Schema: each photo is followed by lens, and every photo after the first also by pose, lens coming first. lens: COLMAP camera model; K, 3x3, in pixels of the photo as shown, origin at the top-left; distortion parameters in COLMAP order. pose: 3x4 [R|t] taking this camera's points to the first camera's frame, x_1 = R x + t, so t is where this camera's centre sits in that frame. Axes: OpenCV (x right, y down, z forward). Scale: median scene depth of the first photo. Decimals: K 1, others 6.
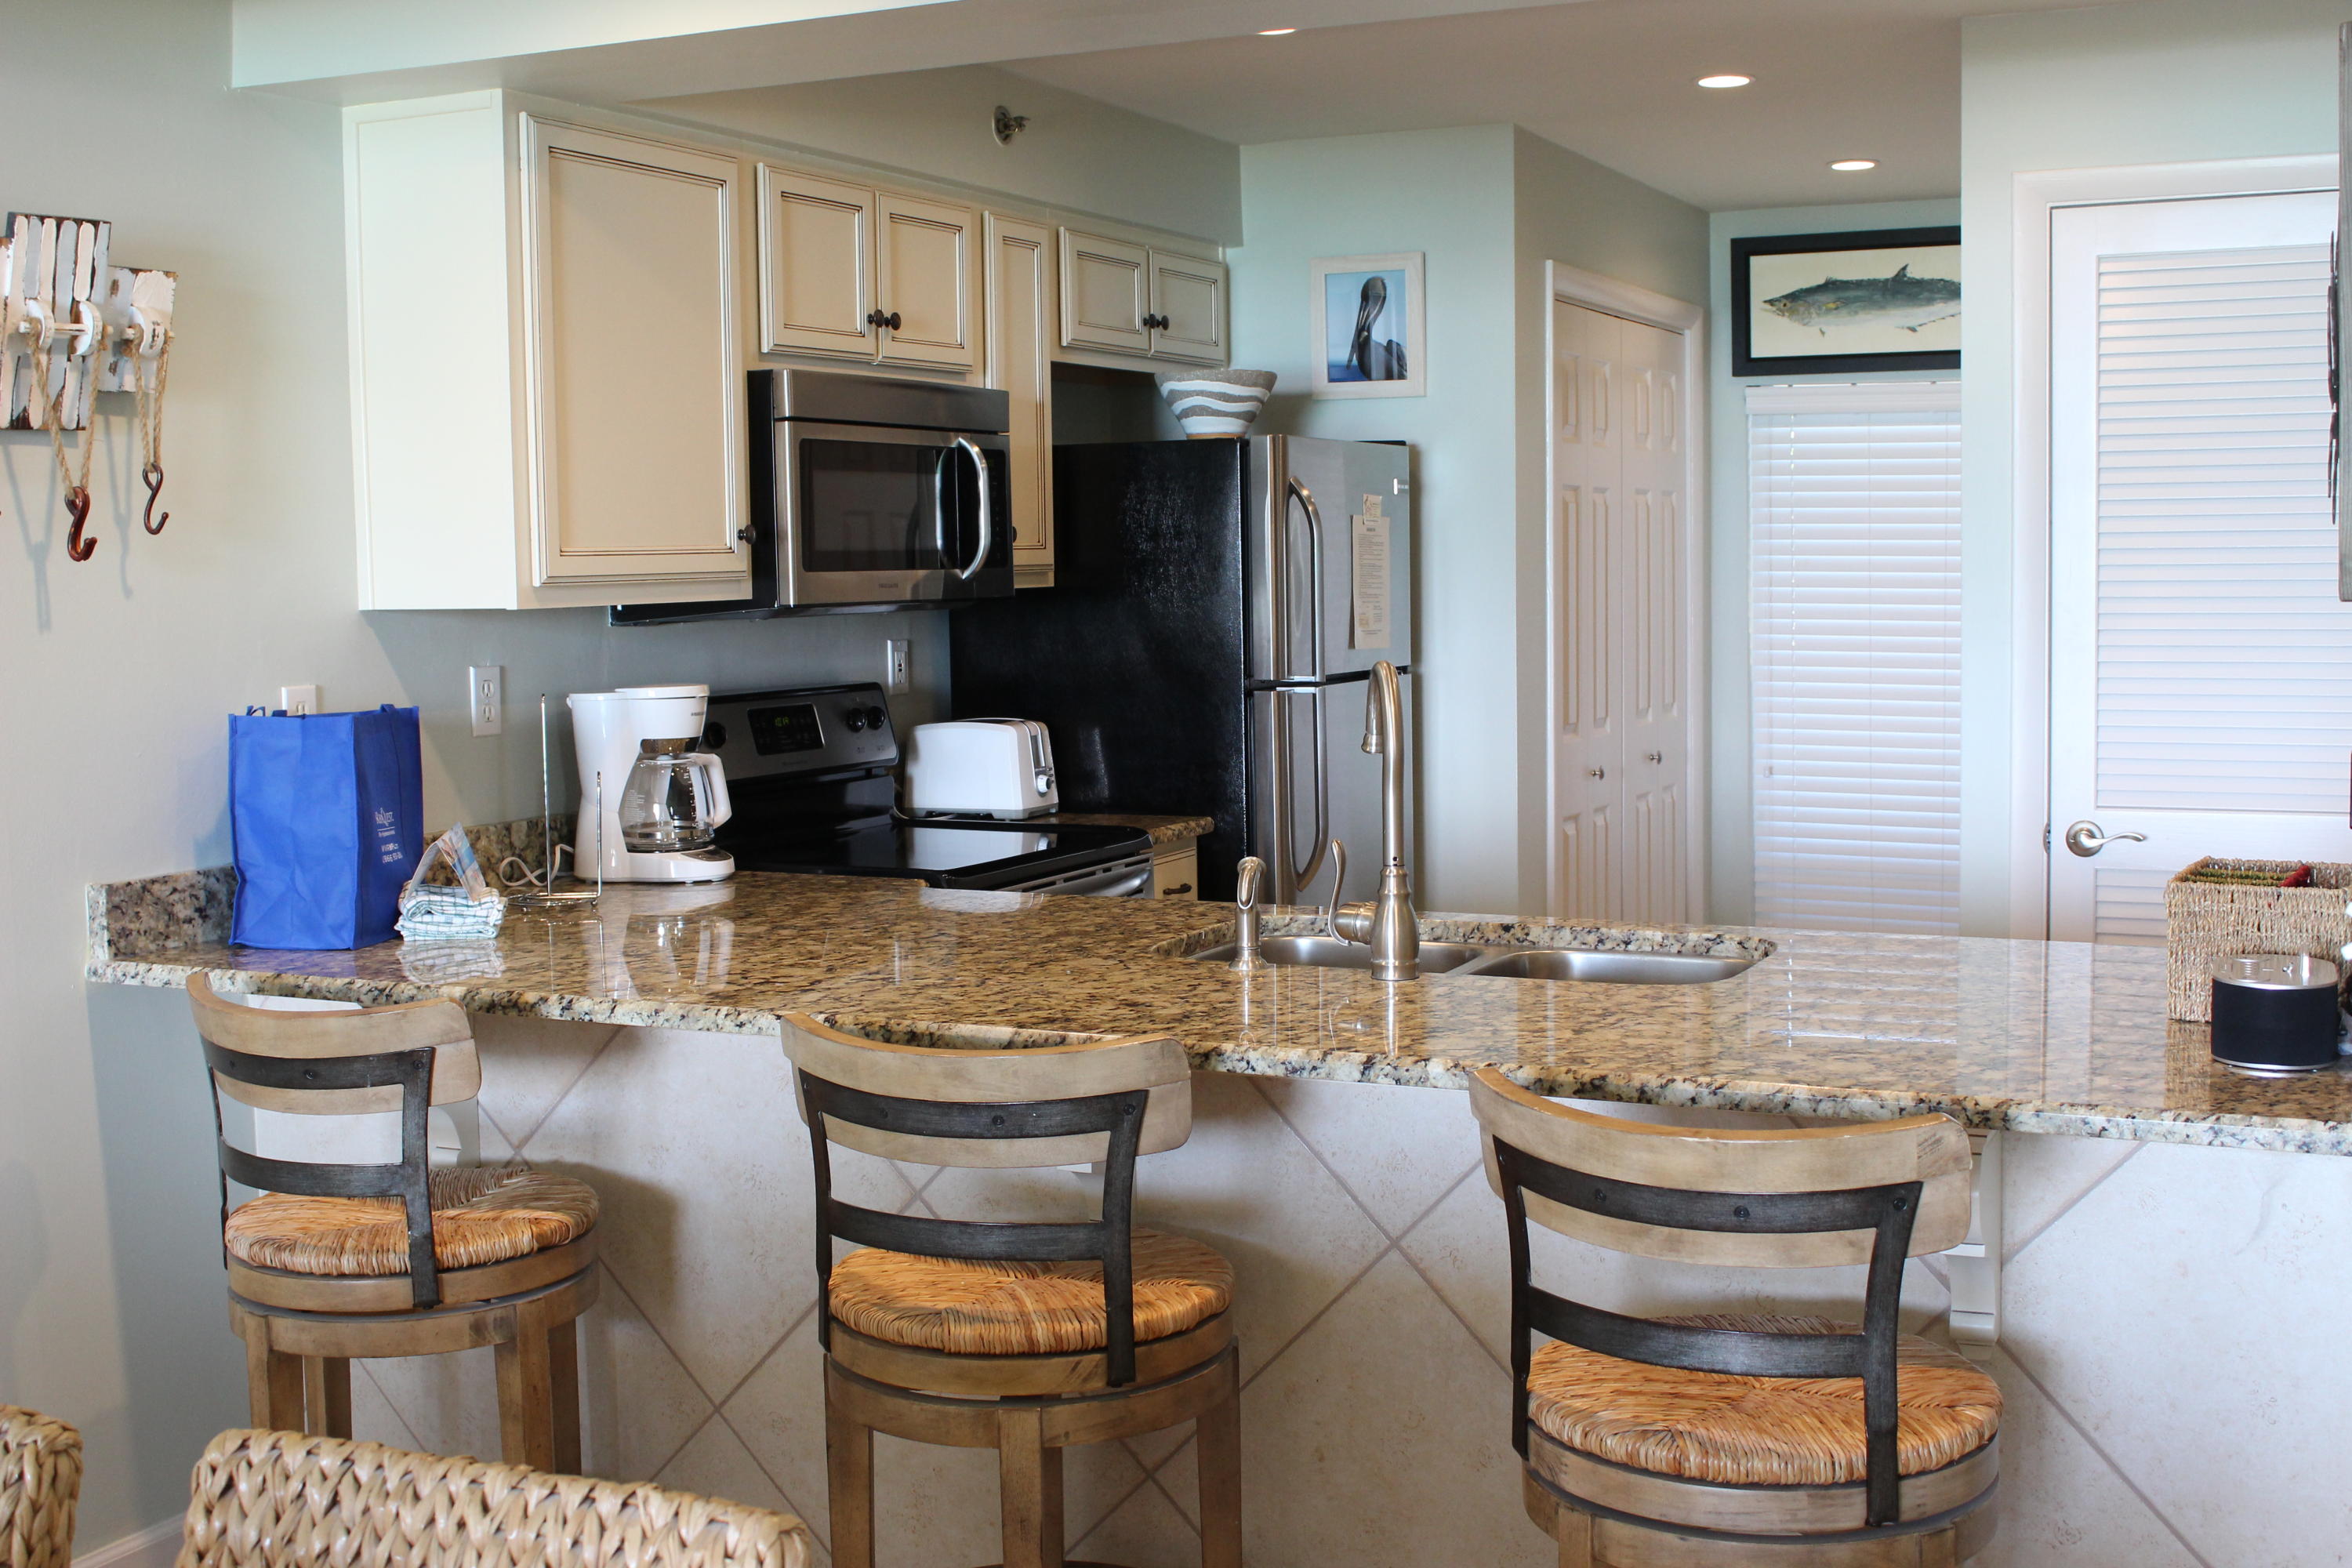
lens RADIAL K [[2681.6, 0, 1186.3], [0, 2681.6, 756.4], [0, 0, 1]] dist [-0.107646, 0.150895]
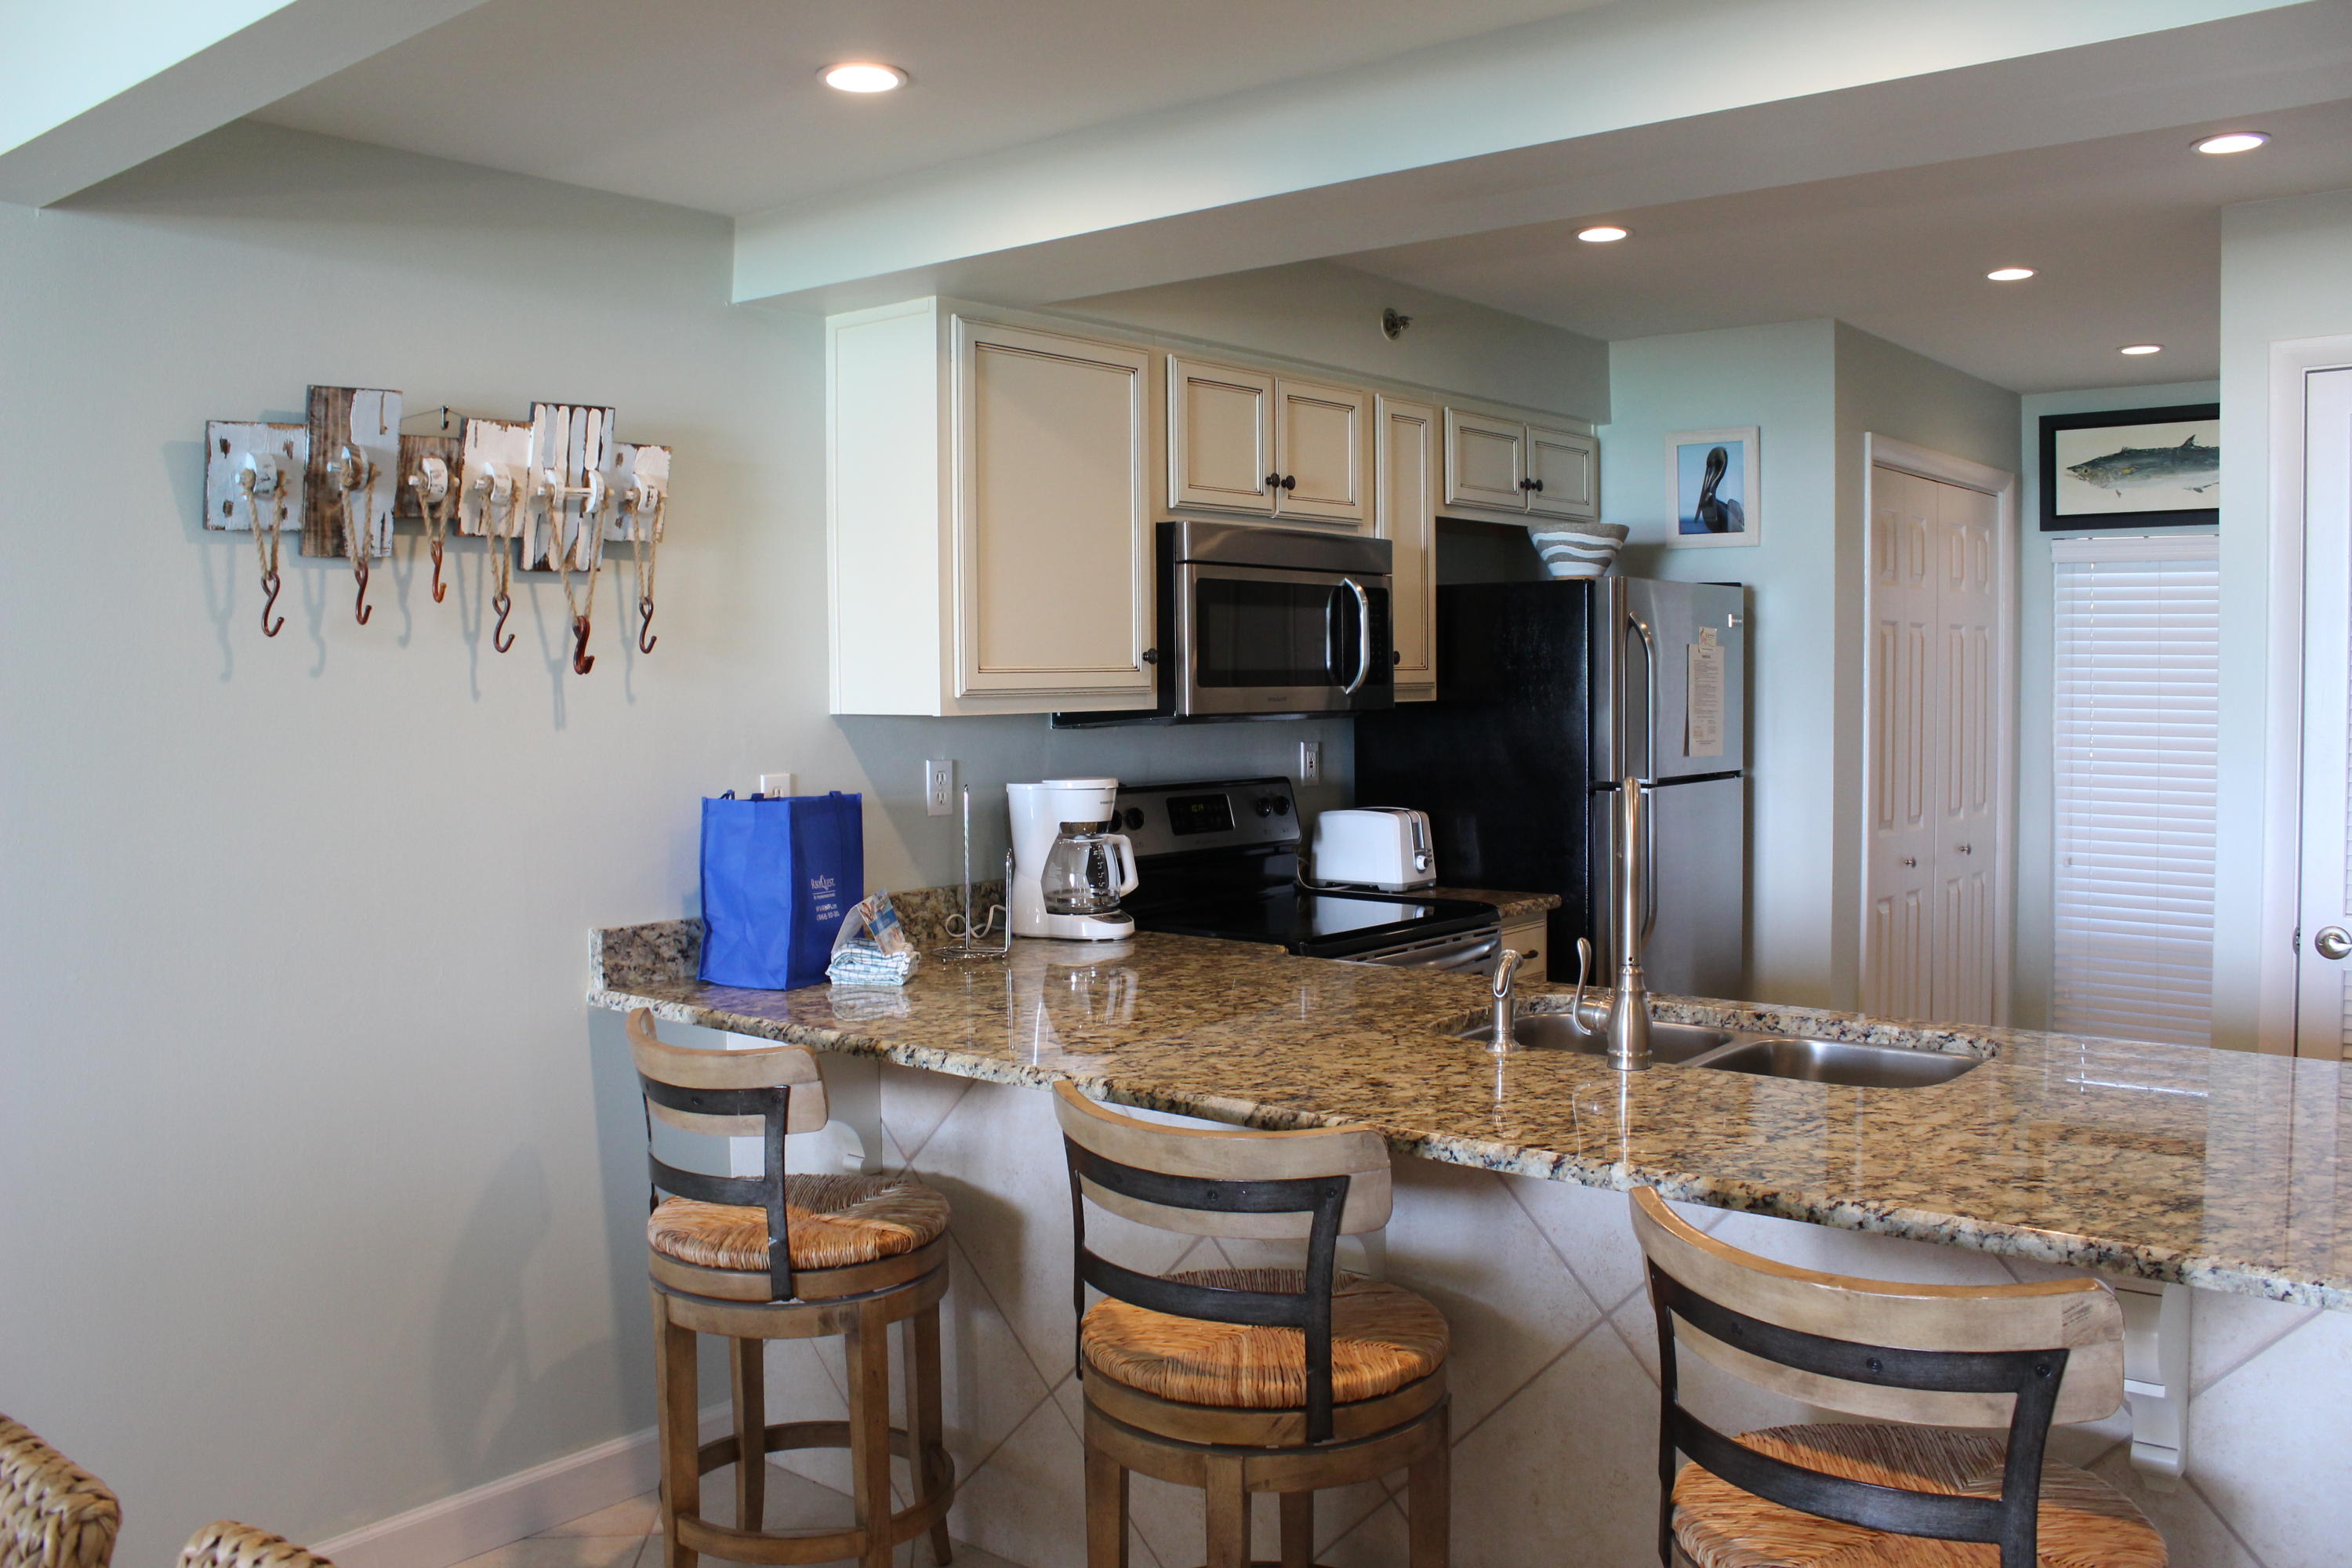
lens RADIAL K [[1956.7, 0, 1187.0], [0, 1956.7, 762.5], [0, 0, 1]] dist [-0.170504, 0.153555]
pose [[0.970201, 0.019697, -0.241498, 0.079815], [-0.026218, 0.999372, -0.023820, -0.016053], [0.240878, 0.029442, 0.970109, 0.162483]]
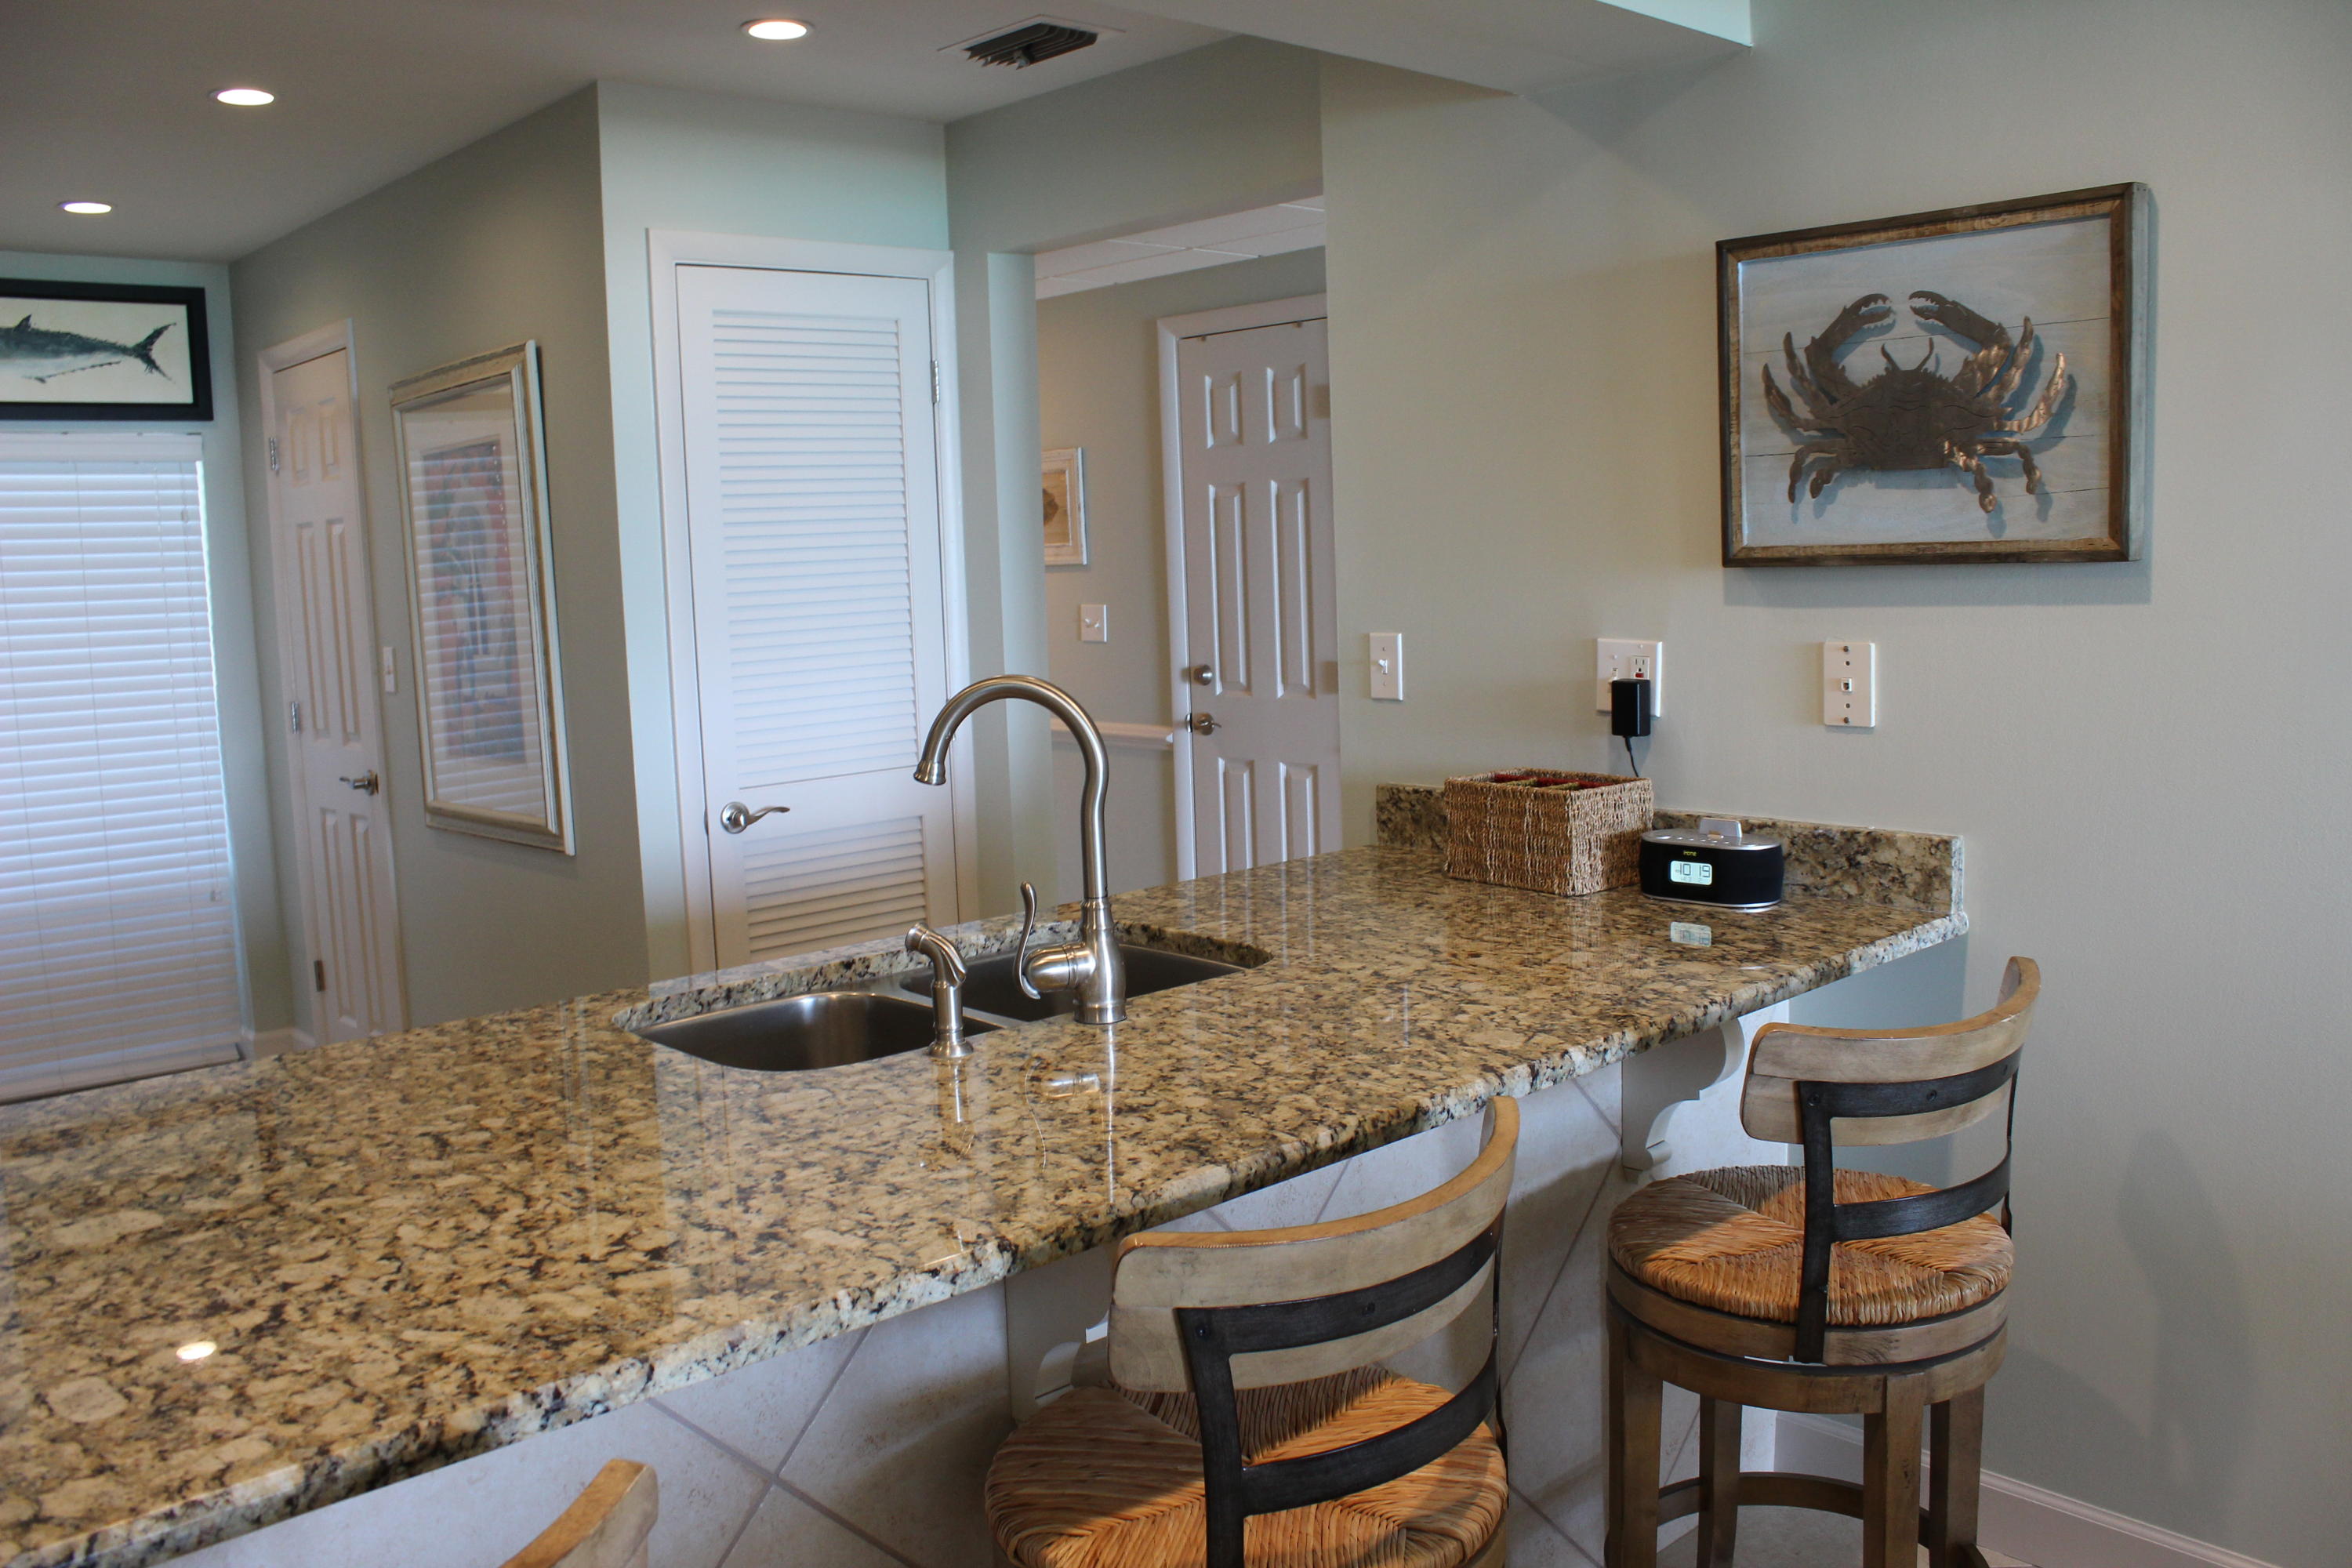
lens RADIAL K [[1956.7, 0, 1187.0], [0, 1956.7, 762.5], [0, 0, 1]] dist [-0.170504, 0.153555]
pose [[0.375248, -0.106077, 0.920835, -0.449475], [0.102134, 0.992113, 0.072667, -0.042681], [-0.921281, 0.066781, 0.383122, 0.626200]]
